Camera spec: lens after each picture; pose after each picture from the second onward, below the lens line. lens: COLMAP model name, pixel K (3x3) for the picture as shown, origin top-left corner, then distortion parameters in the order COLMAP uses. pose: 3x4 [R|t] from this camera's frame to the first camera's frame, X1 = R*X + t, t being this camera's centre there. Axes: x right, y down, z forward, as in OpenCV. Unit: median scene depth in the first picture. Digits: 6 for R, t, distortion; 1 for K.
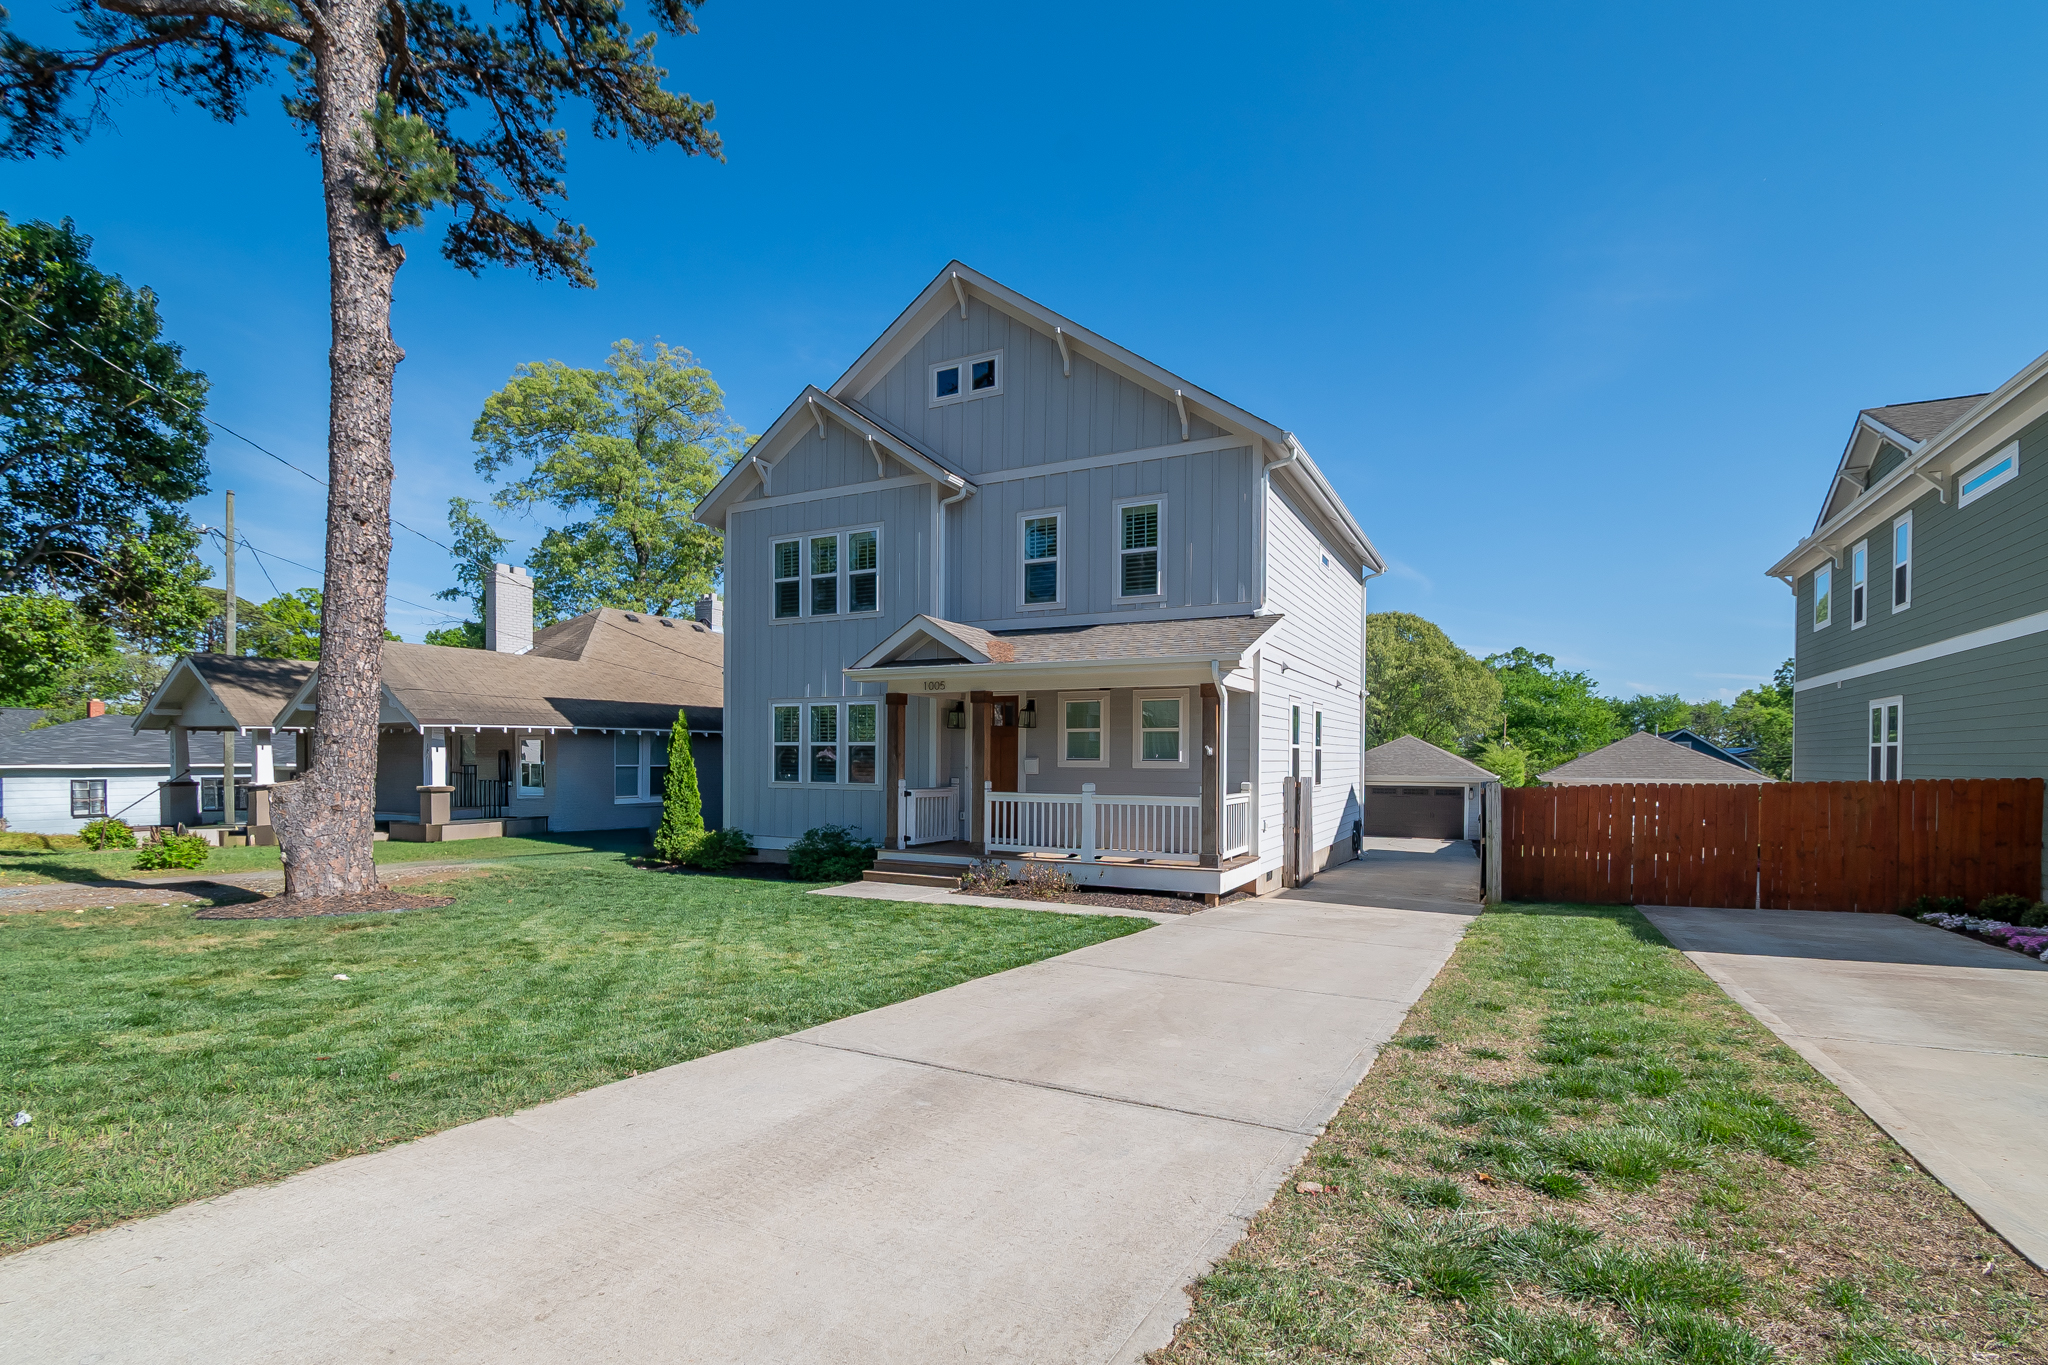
lens RADIAL K [[944.7, 0, 1118.6], [0, 944.7, 650.4], [0, 0, 1]] dist [0.000967, 0.000056]
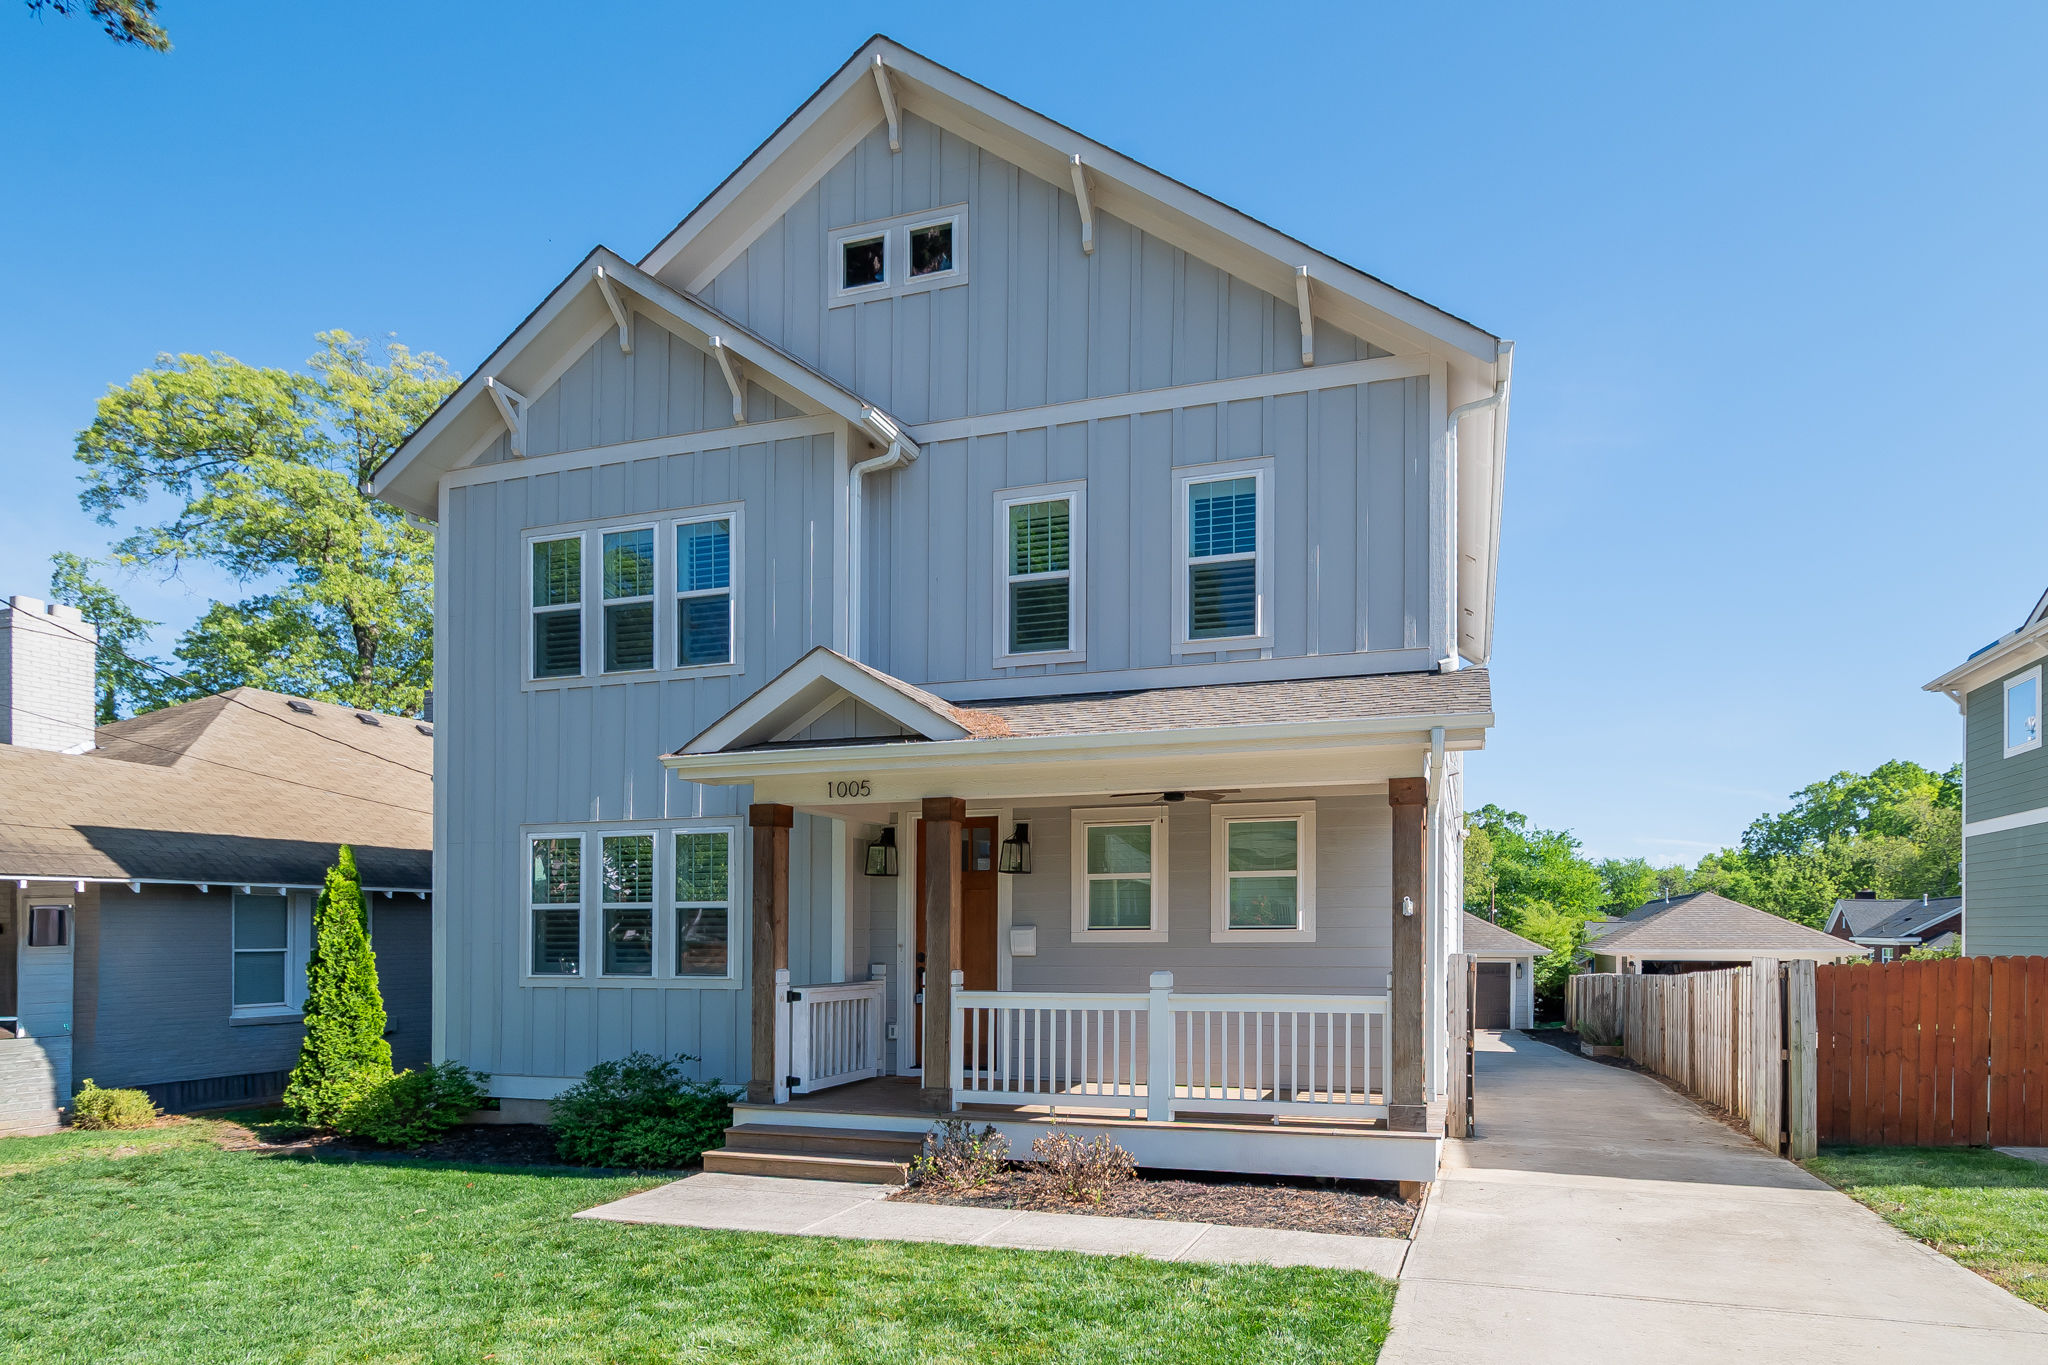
lens RADIAL K [[1127.9, 0, 1224.4], [0, 1127.9, 826.8], [0, 0, 1]] dist [0.000737, 0.000144]
pose [[0.986302, 0.005060, 0.164873, -0.080477], [-0.008403, 0.999773, 0.019582, 0.038096], [-0.164737, -0.020699, 0.986120, 0.304283]]
